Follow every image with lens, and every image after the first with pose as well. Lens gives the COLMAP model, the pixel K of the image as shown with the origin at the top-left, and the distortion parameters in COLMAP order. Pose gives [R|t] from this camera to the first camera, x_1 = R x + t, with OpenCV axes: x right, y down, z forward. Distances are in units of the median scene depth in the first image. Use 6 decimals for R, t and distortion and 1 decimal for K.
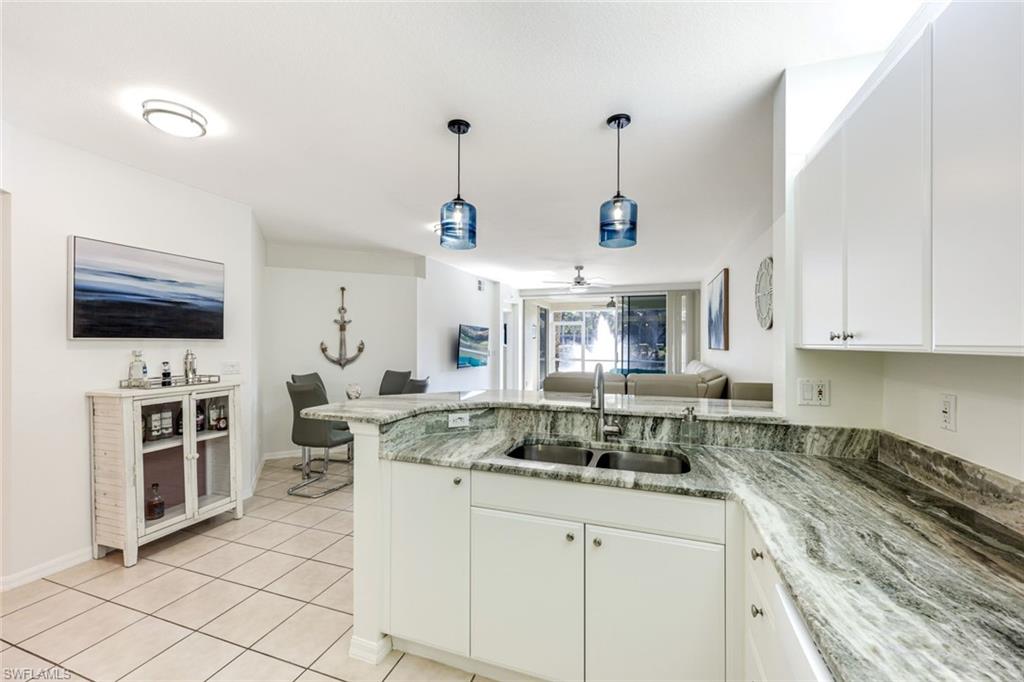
lens RADIAL K [[415.0, 0, 506.2], [0, 415.0, 339.7], [0, 0, 1]] dist [0.002967, 0.000292]
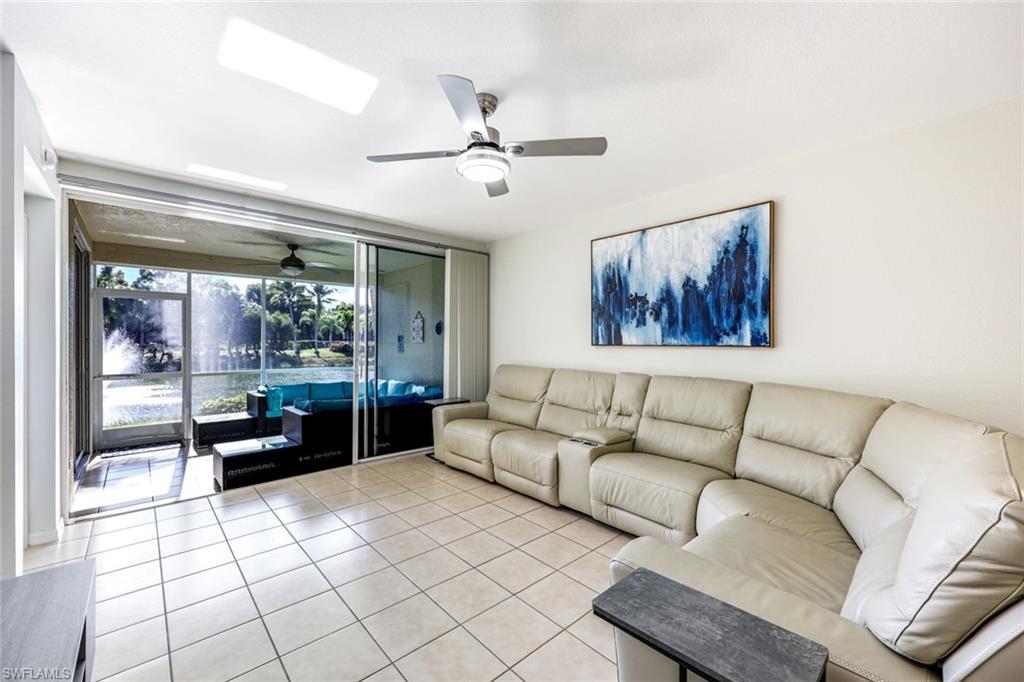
lens RADIAL K [[415.0, 0, 503.7], [0, 415.0, 339.8], [0, 0, 1]] dist [0.002967, 0.000292]
pose [[0.482129, 0.002041, 0.876098, -0.232611], [-0.005388, 0.999985, 0.000635, 0.030055], [-0.876083, -0.005027, 0.482133, 1.868598]]
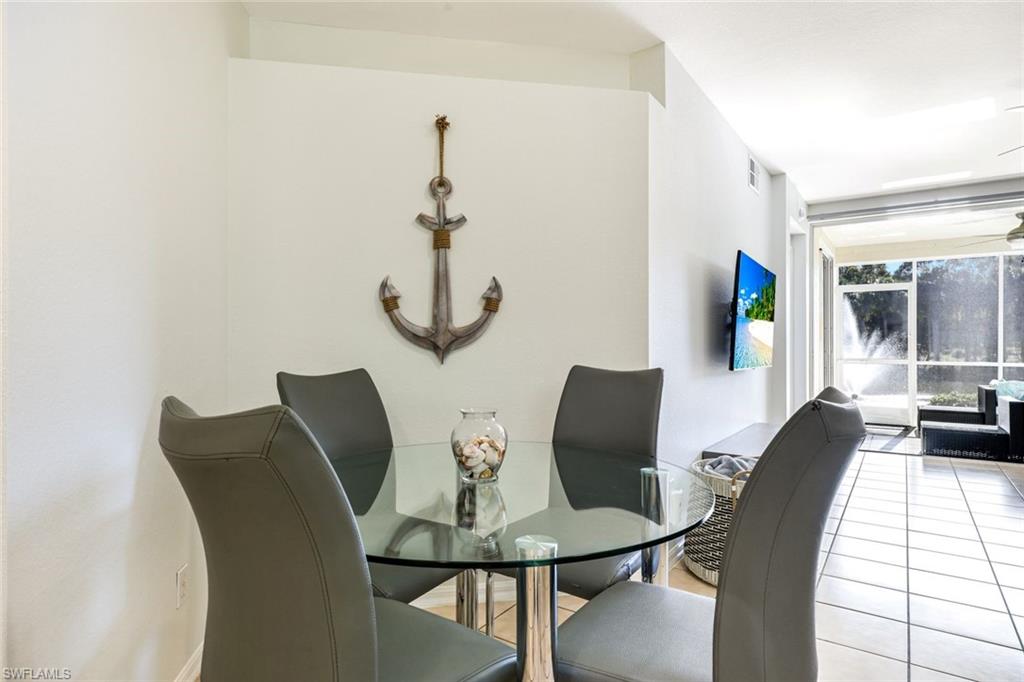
lens RADIAL K [[558.8, 0, 505.1], [0, 558.8, 341.9], [0, 0, 1]] dist [0.003260, -0.000136]
pose [[0.962748, -0.000919, -0.270398, -0.387754], [0.001931, 0.999992, 0.003475, 0.092889], [0.270393, -0.003868, 0.962742, 1.009584]]
